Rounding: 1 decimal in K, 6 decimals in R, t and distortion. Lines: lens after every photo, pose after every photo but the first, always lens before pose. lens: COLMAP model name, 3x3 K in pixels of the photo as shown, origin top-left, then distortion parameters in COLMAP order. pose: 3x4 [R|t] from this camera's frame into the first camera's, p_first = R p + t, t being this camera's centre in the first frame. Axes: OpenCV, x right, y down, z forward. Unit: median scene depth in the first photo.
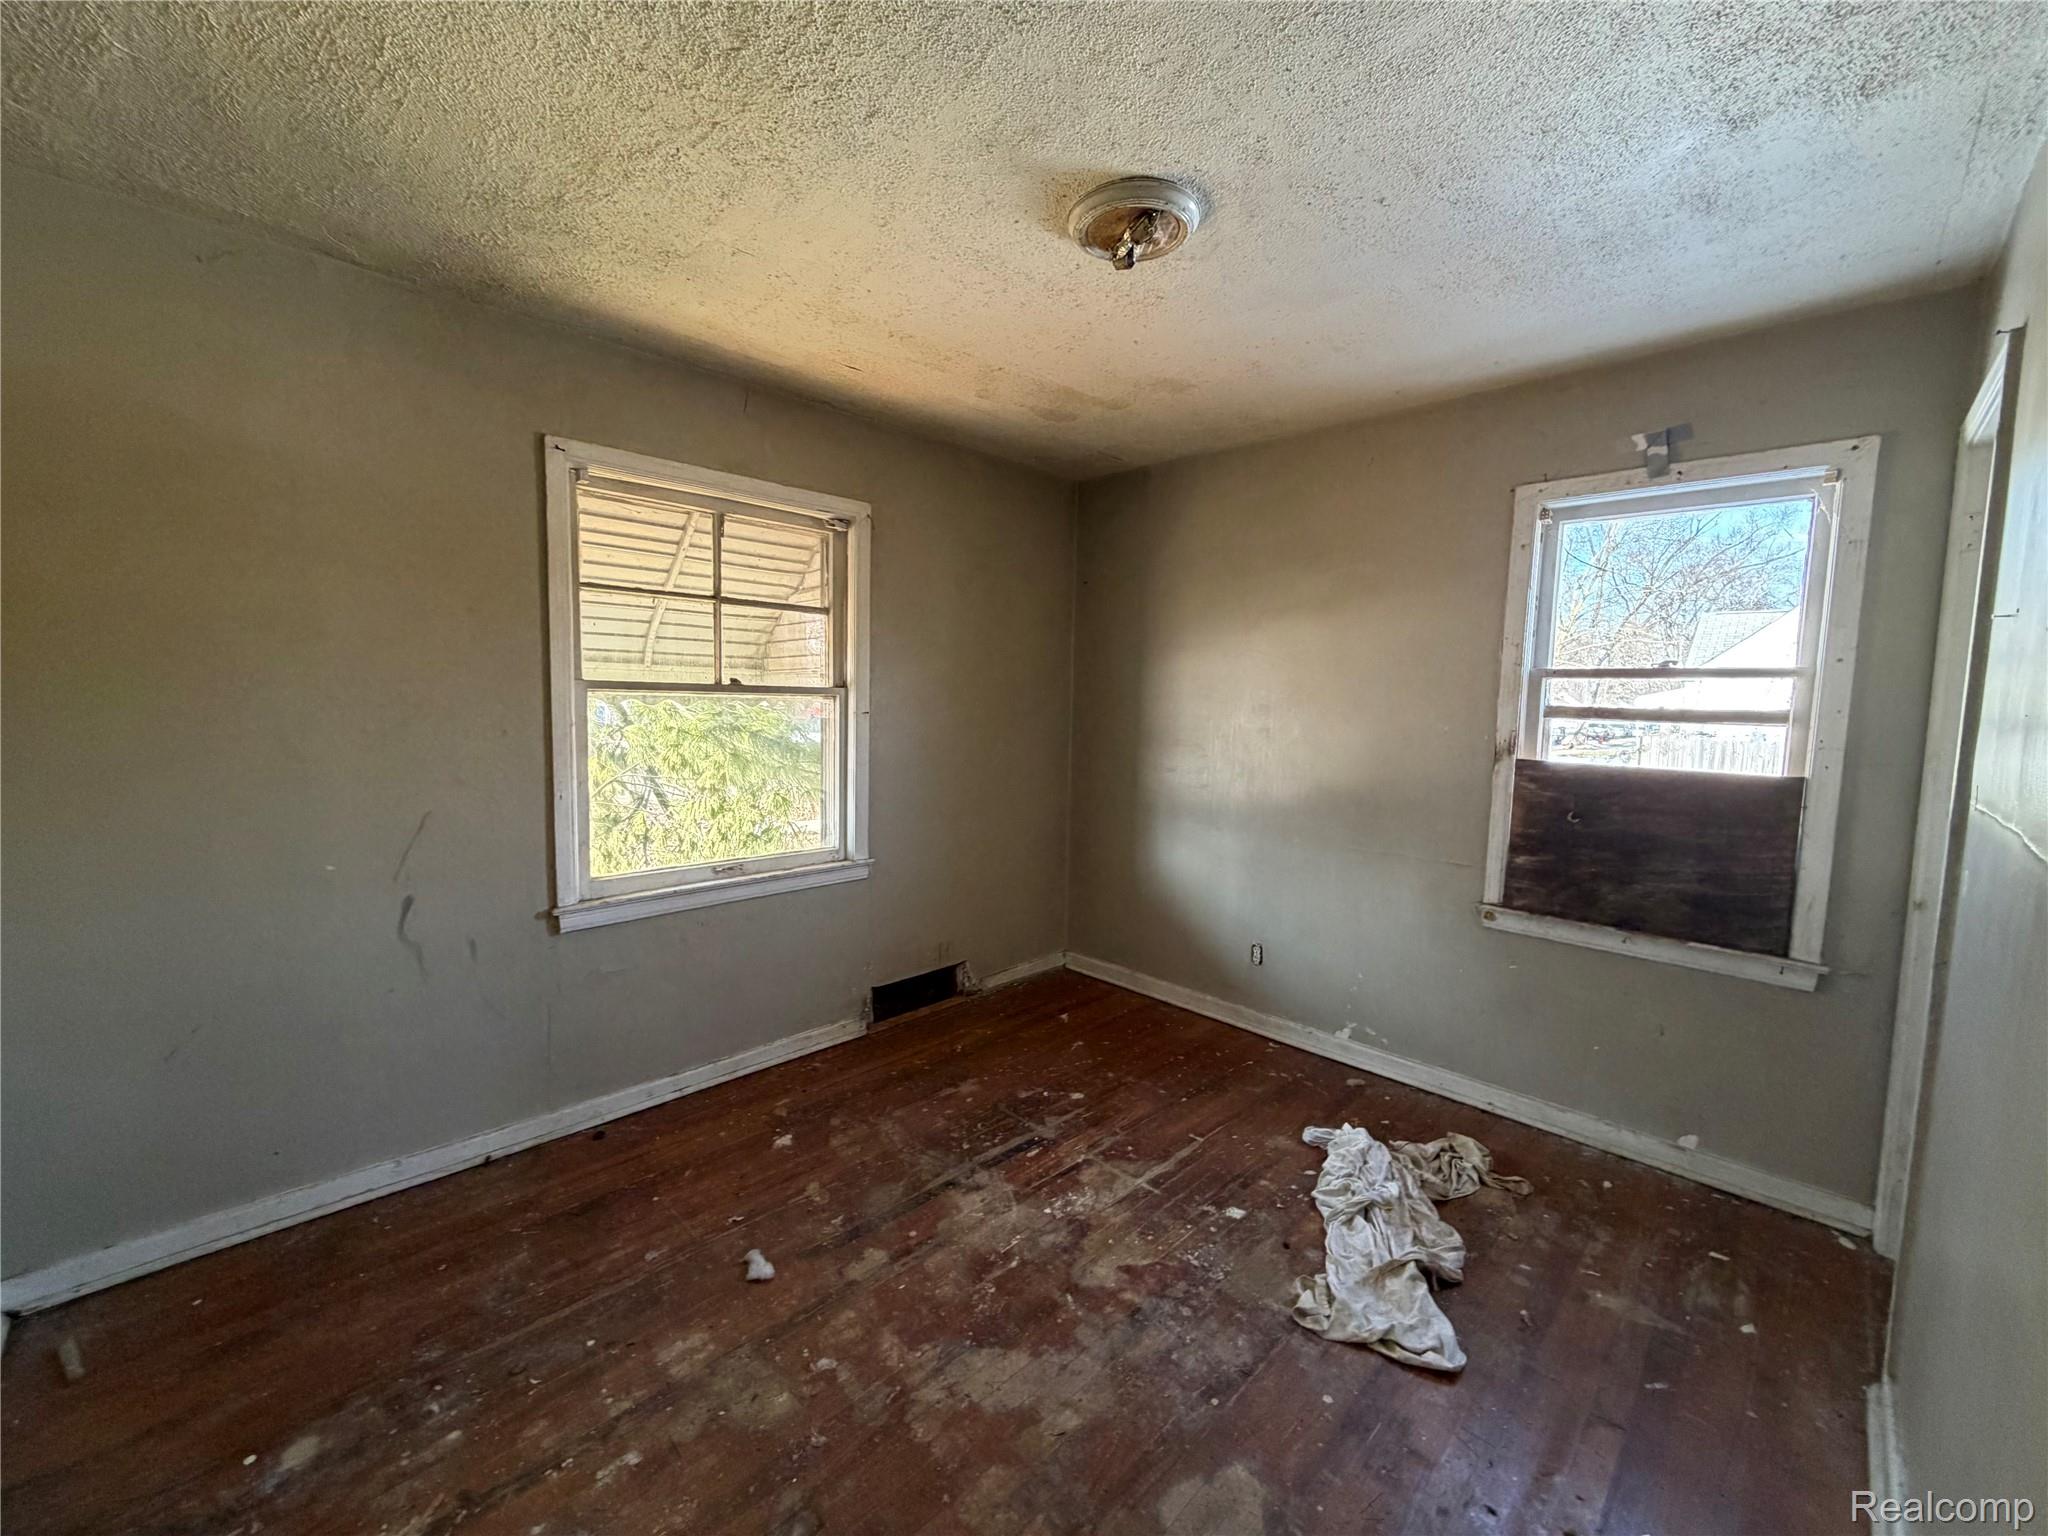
lens RADIAL K [[818.5, 0, 1021.8], [0, 818.5, 769.7], [0, 0, 1]] dist [0.003480, -0.000053]
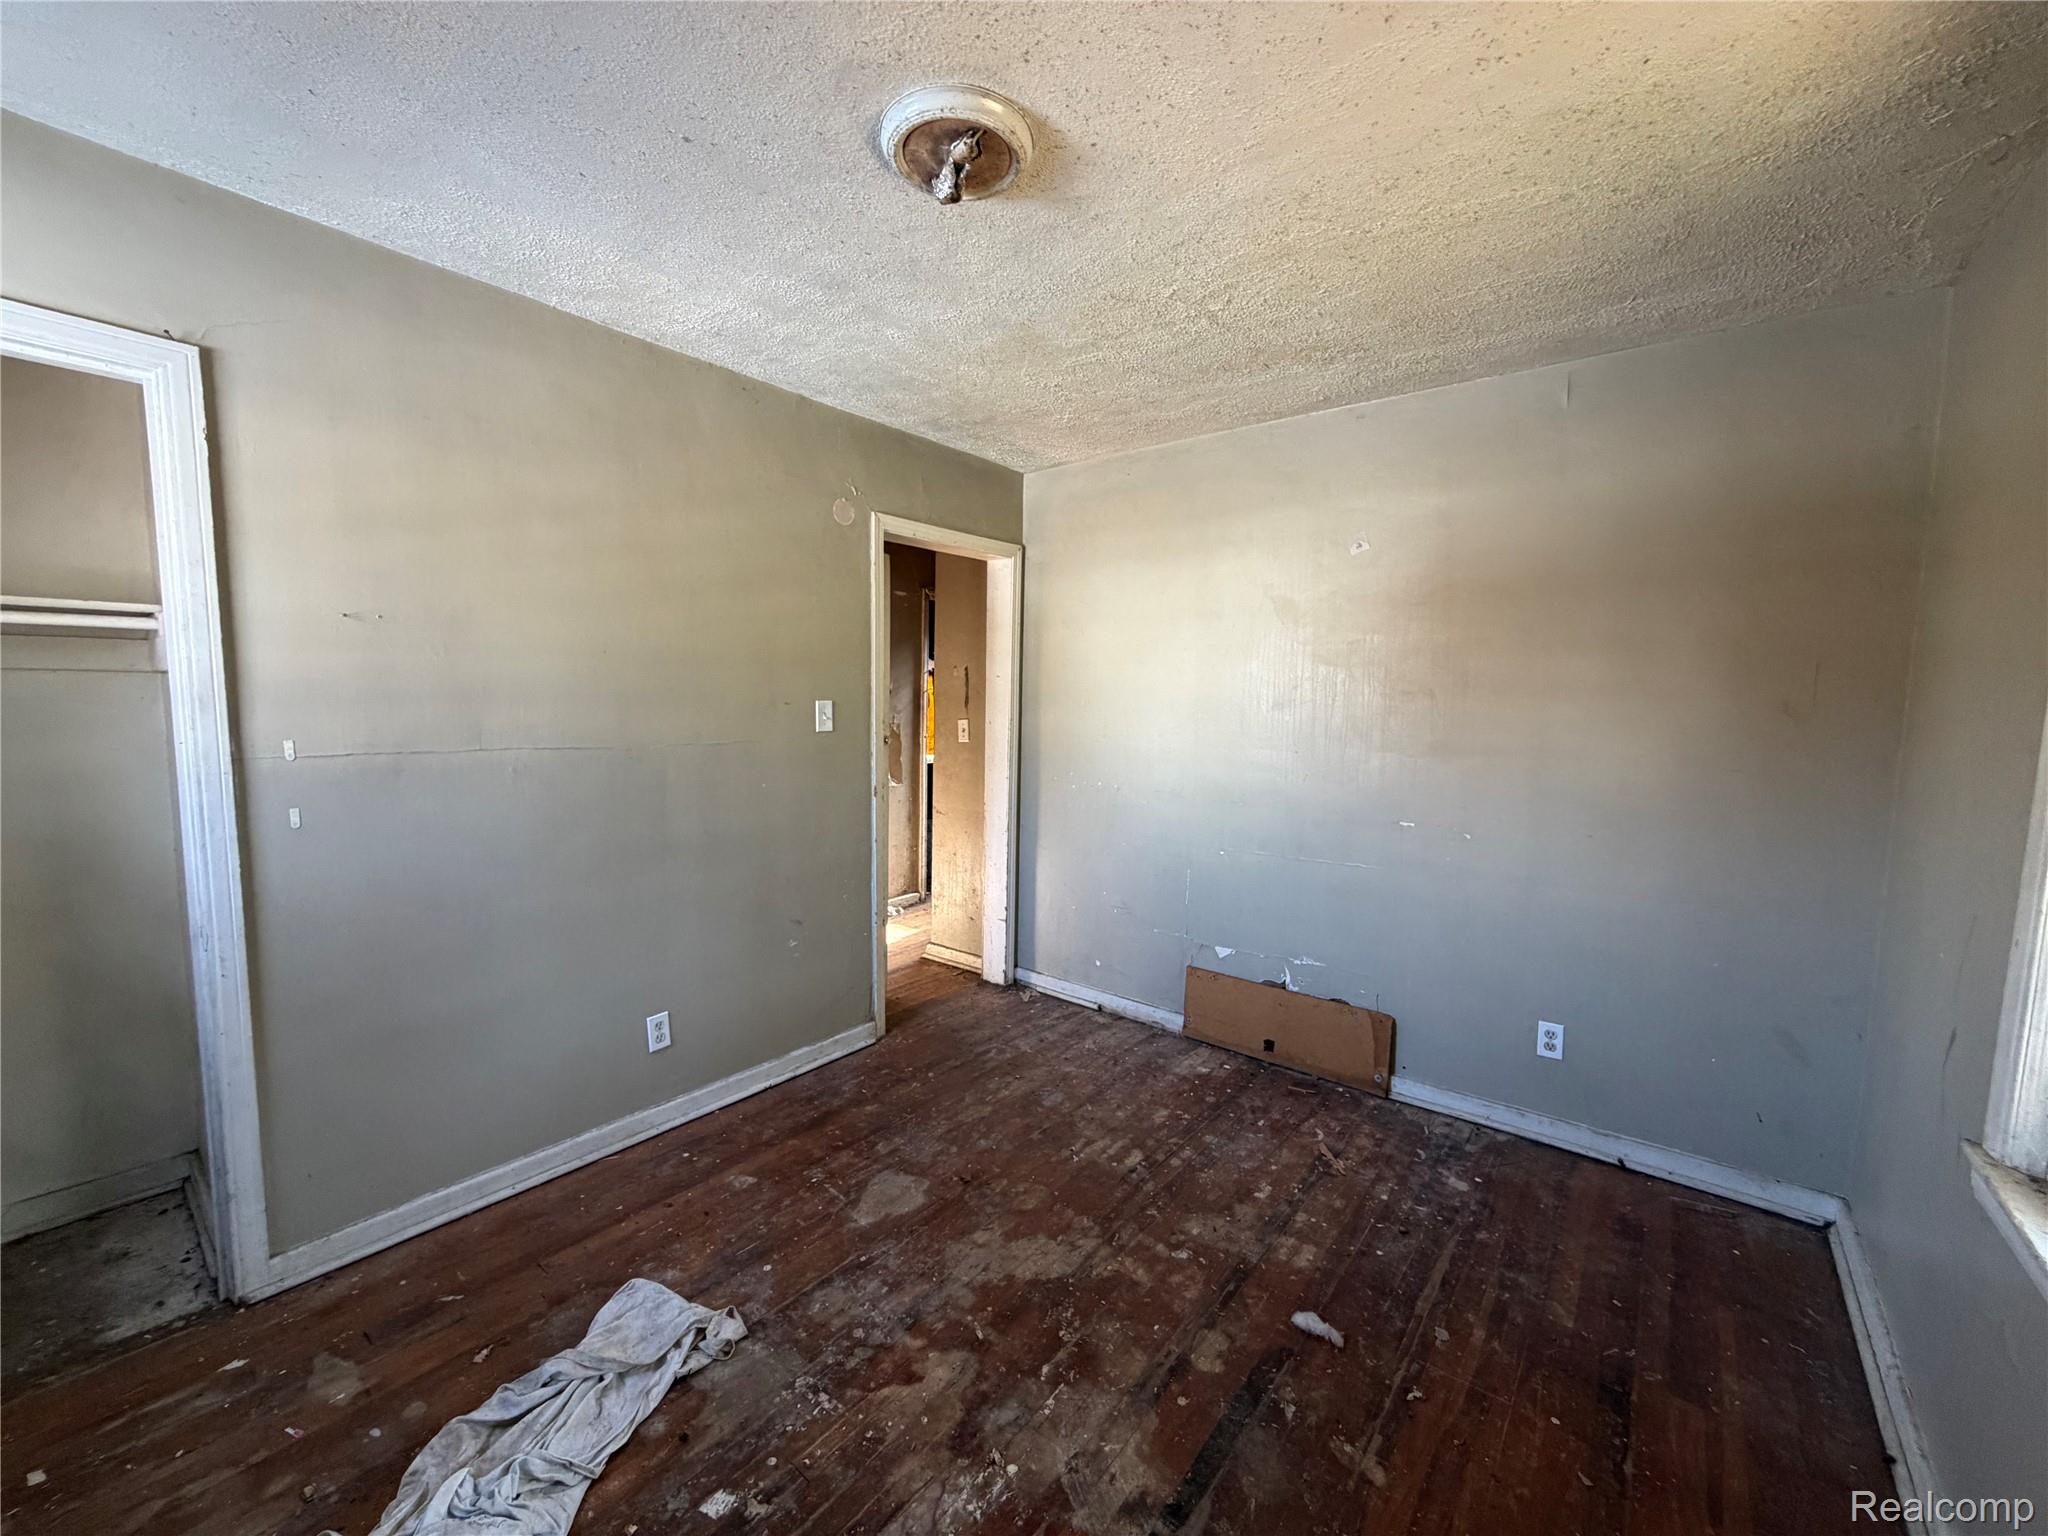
lens RADIAL K [[818.5, 0, 1021.8], [0, 818.5, 769.7], [0, 0, 1]] dist [0.003480, -0.000053]
pose [[-0.993342, -0.028473, -0.111624, 0.131145], [-0.048720, 0.981887, 0.183098, -0.165831], [0.104389, 0.187318, -0.976737, 1.761673]]
